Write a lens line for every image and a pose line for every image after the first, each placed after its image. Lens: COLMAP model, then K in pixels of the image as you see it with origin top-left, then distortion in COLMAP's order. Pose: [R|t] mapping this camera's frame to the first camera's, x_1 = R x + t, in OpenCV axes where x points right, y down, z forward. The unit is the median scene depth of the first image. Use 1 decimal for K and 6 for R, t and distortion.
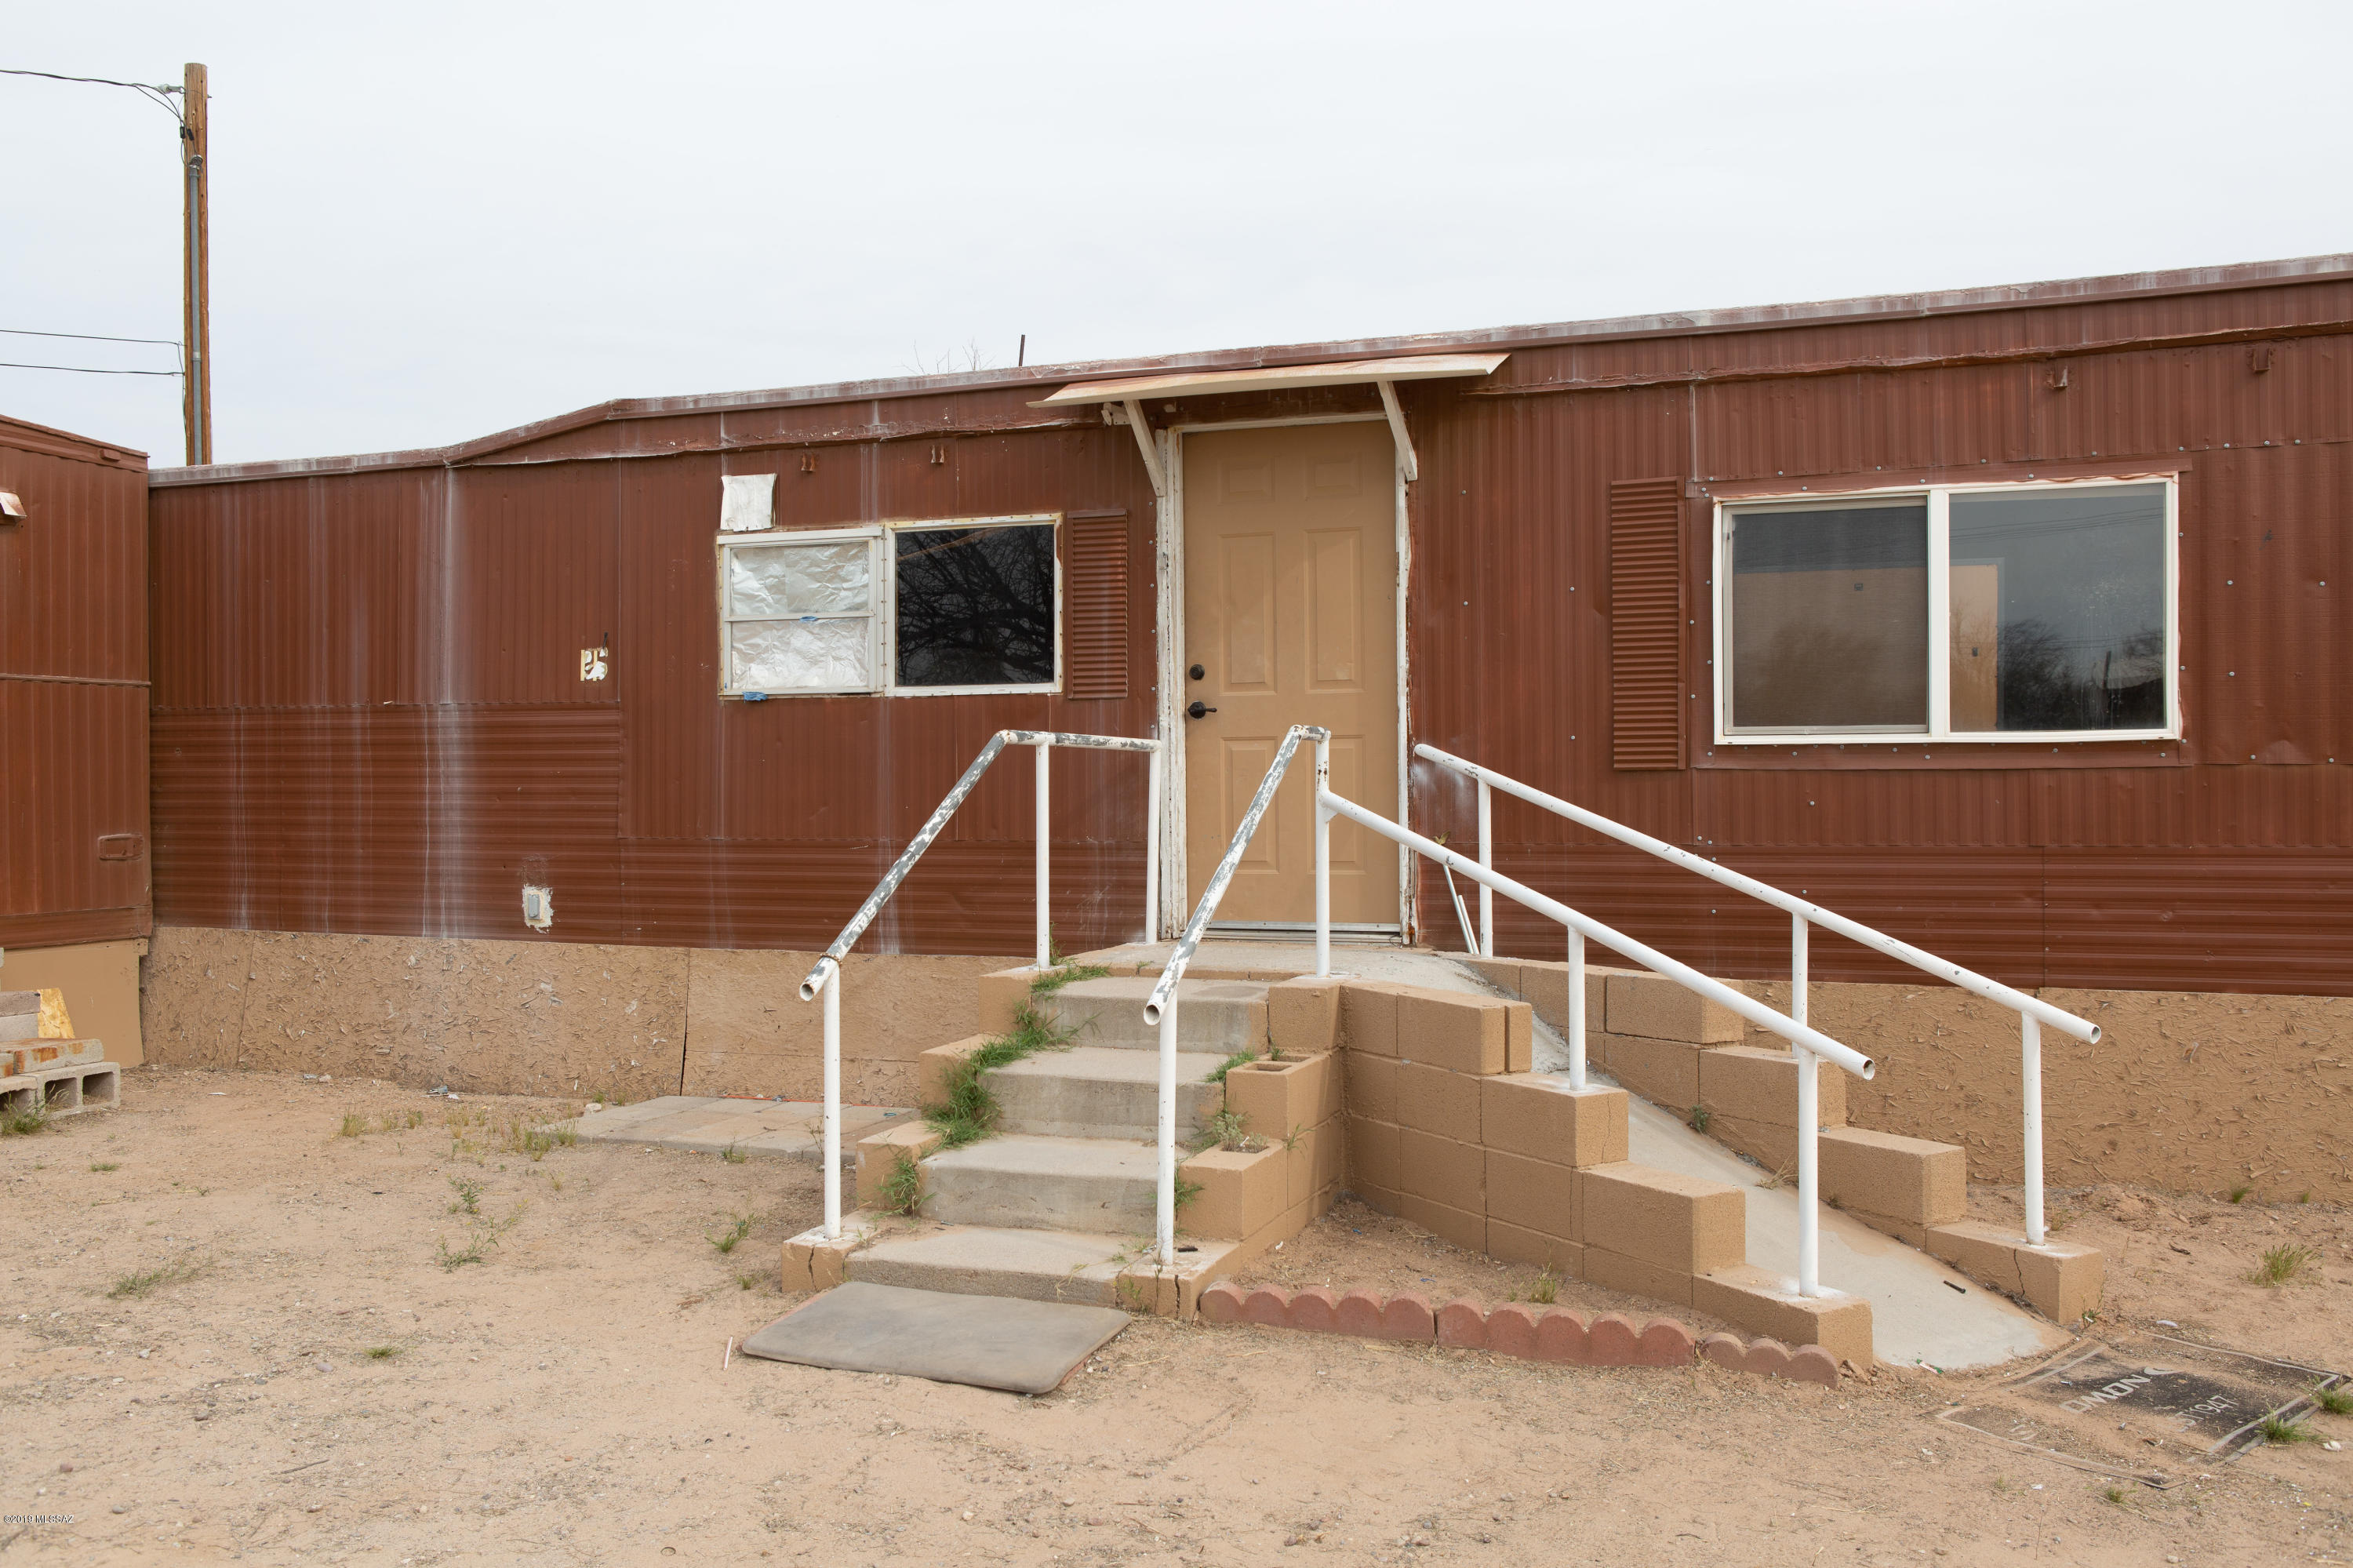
lens RADIAL K [[2028.3, 0, 1176.9], [0, 2028.3, 783.5], [0, 0, 1]] dist [-0.009973, -0.001139]
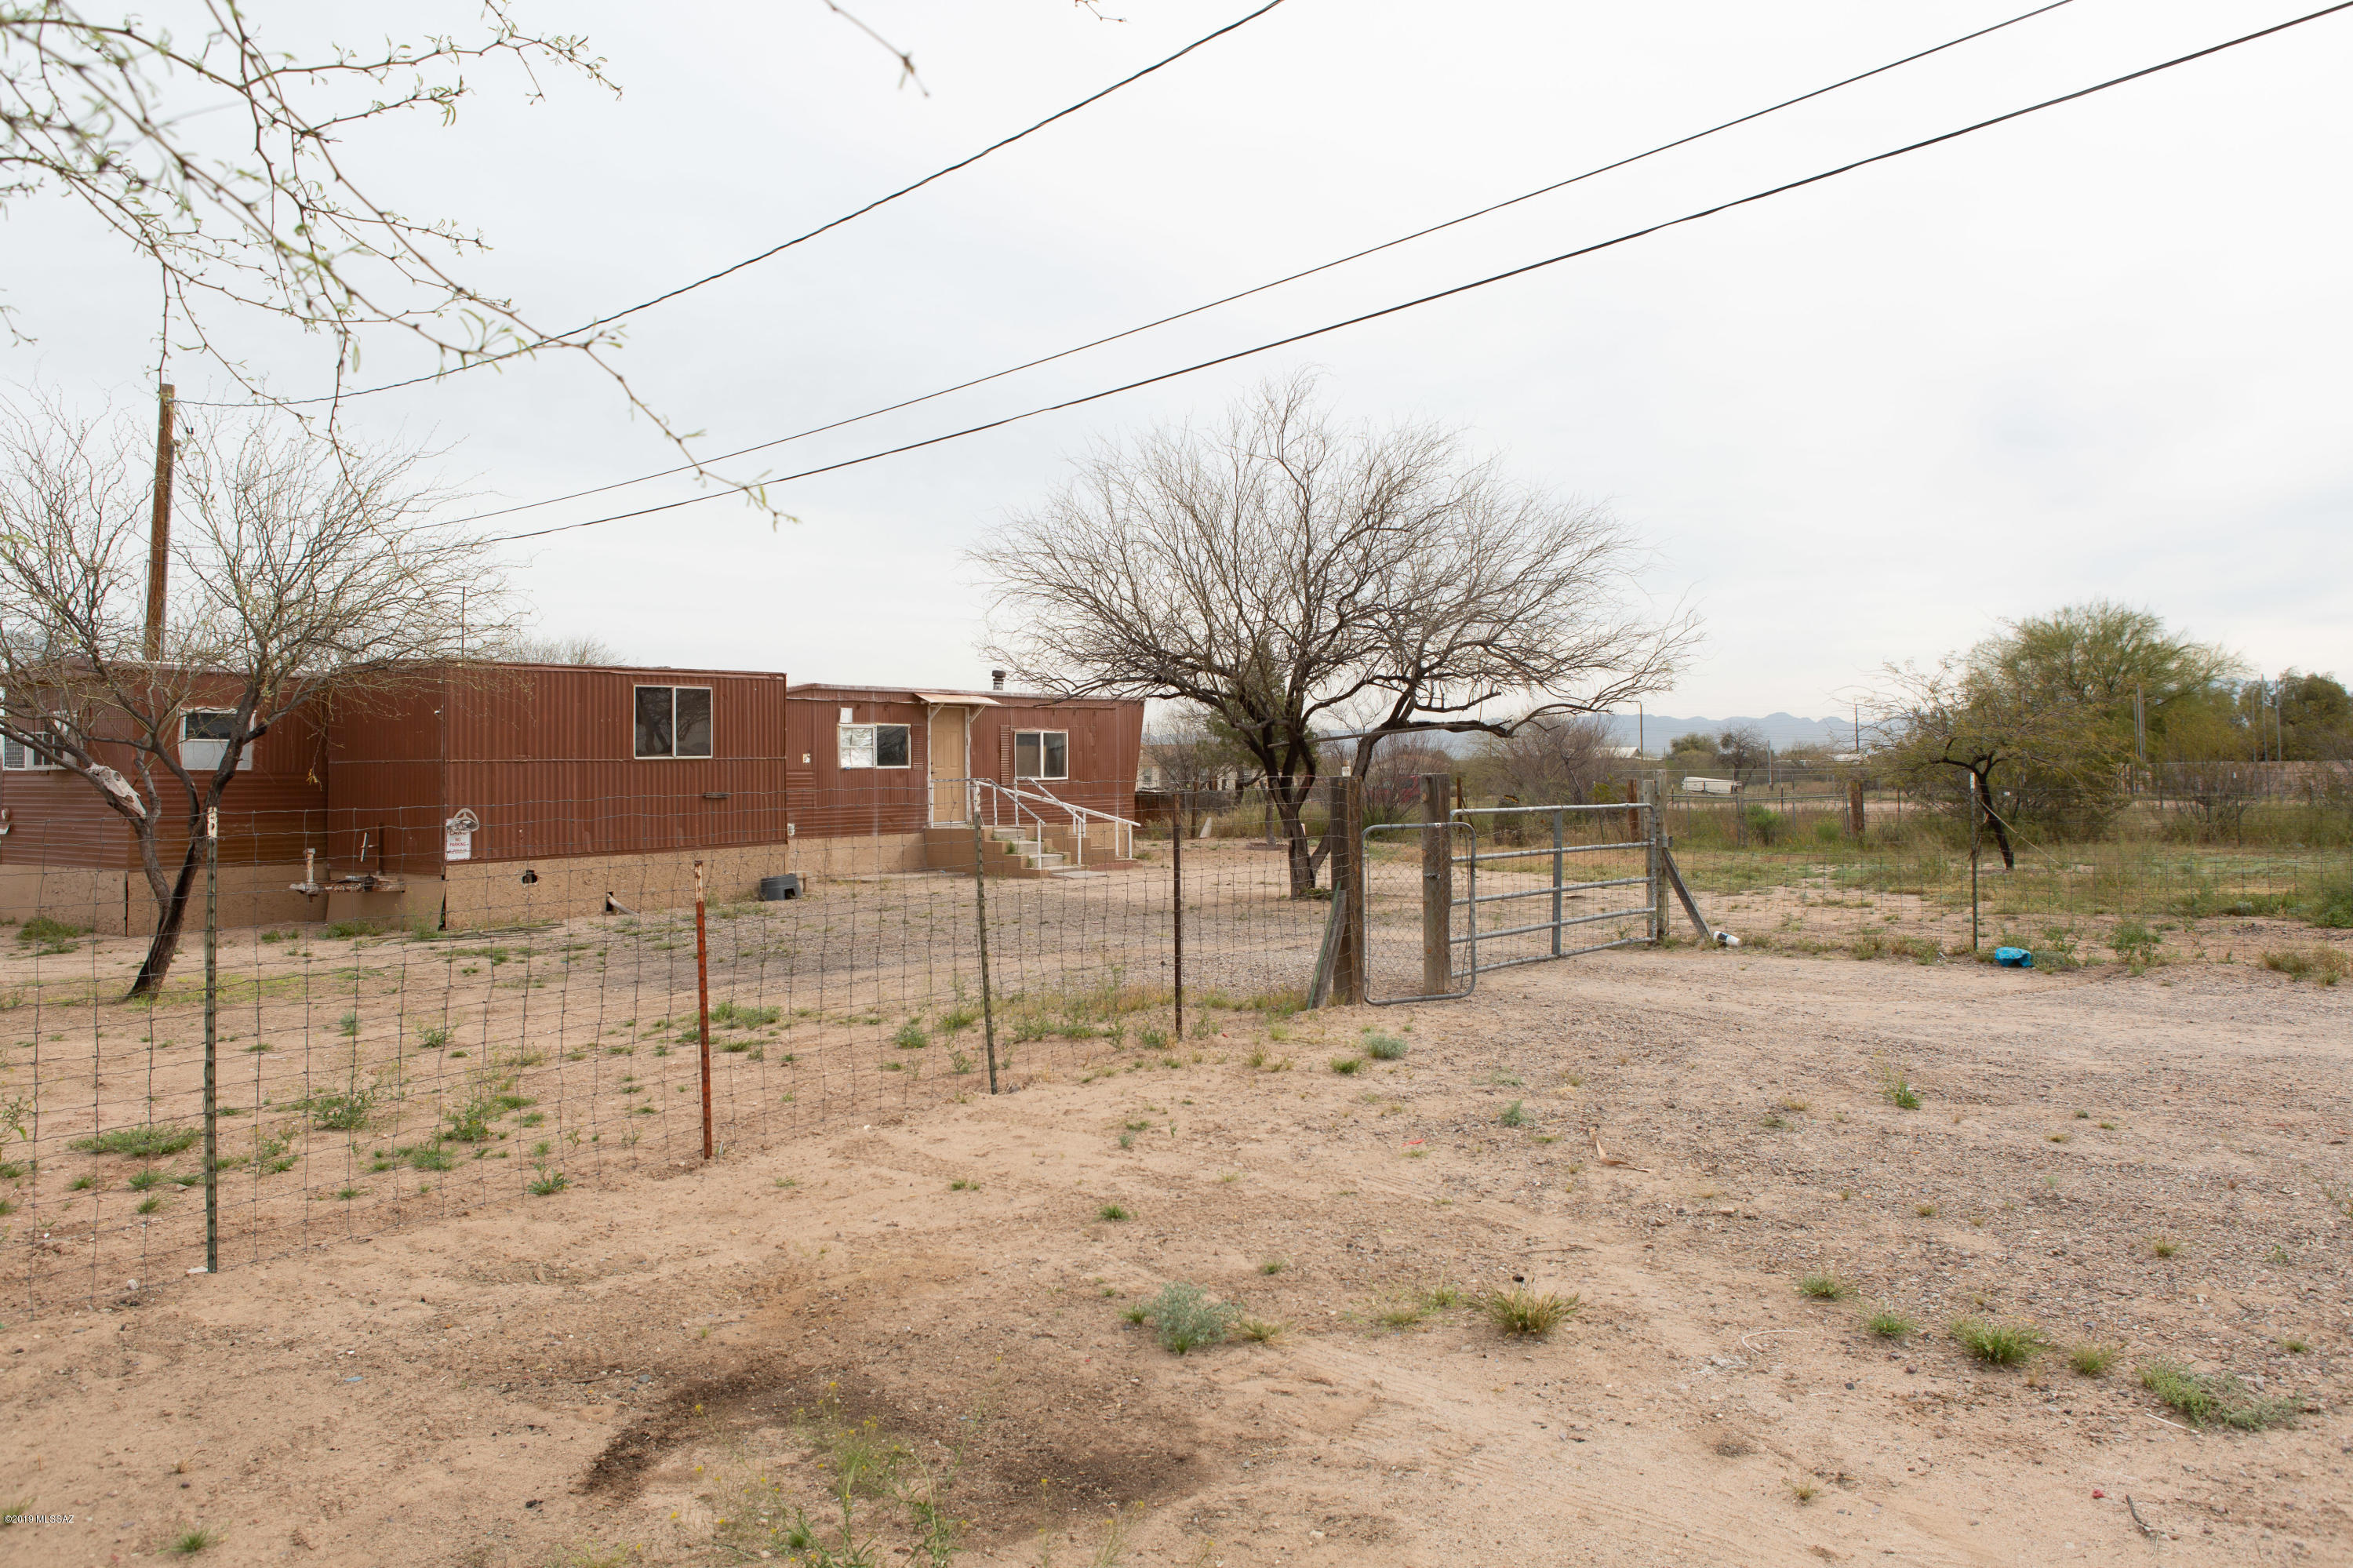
lens RADIAL K [[1625.1, 0, 1176.6], [0, 1625.1, 779.1], [0, 0, 1]] dist [-0.029708, 0.008408]
pose [[0.289747, -0.004974, 0.957090, -2.884609], [0.004340, 0.999983, 0.003883, -0.032620], [-0.957093, 0.003028, 0.289764, -0.431134]]
